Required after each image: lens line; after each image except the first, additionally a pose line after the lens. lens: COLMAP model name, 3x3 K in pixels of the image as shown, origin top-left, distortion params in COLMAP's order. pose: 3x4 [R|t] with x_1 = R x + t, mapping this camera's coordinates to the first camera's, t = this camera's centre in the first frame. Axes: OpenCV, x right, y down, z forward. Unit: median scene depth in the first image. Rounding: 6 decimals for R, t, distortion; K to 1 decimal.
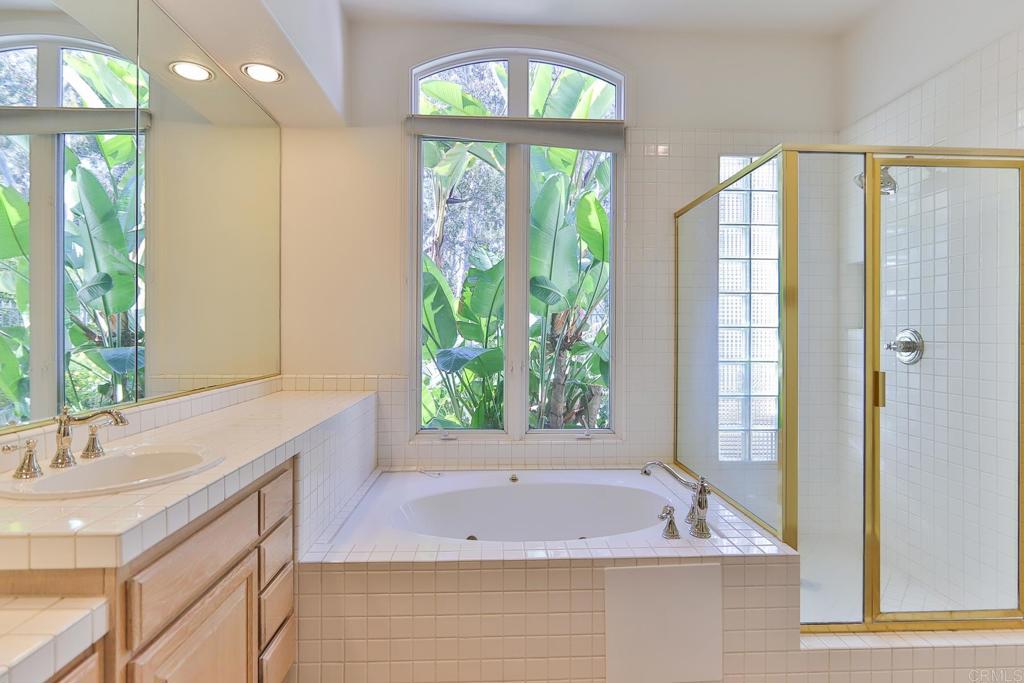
lens RADIAL K [[531.1, 0, 512.0], [0, 531.1, 341.5], [0, 0, 1]] dist [-0.001096, 0.000326]
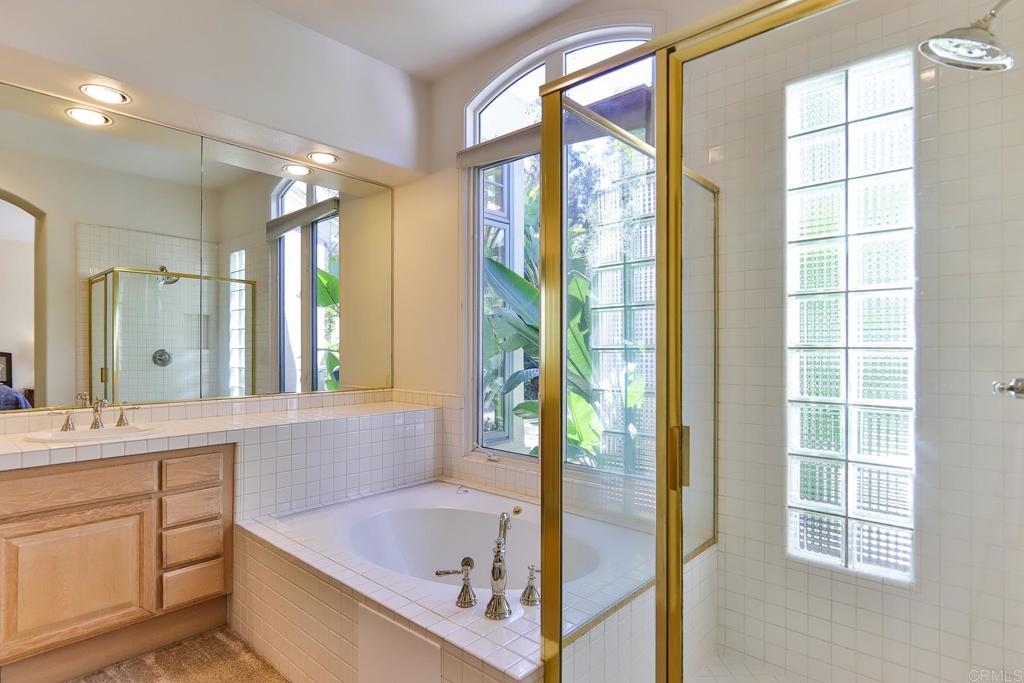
lens RADIAL K [[526.6, 0, 511.2], [0, 526.6, 356.1], [0, 0, 1]] dist [-0.002827, -0.000212]
pose [[0.710301, 0.006210, -0.703870, 0.612756], [-0.014294, 0.999882, -0.005604, -0.008501], [0.703753, 0.014041, 0.710306, 0.312112]]
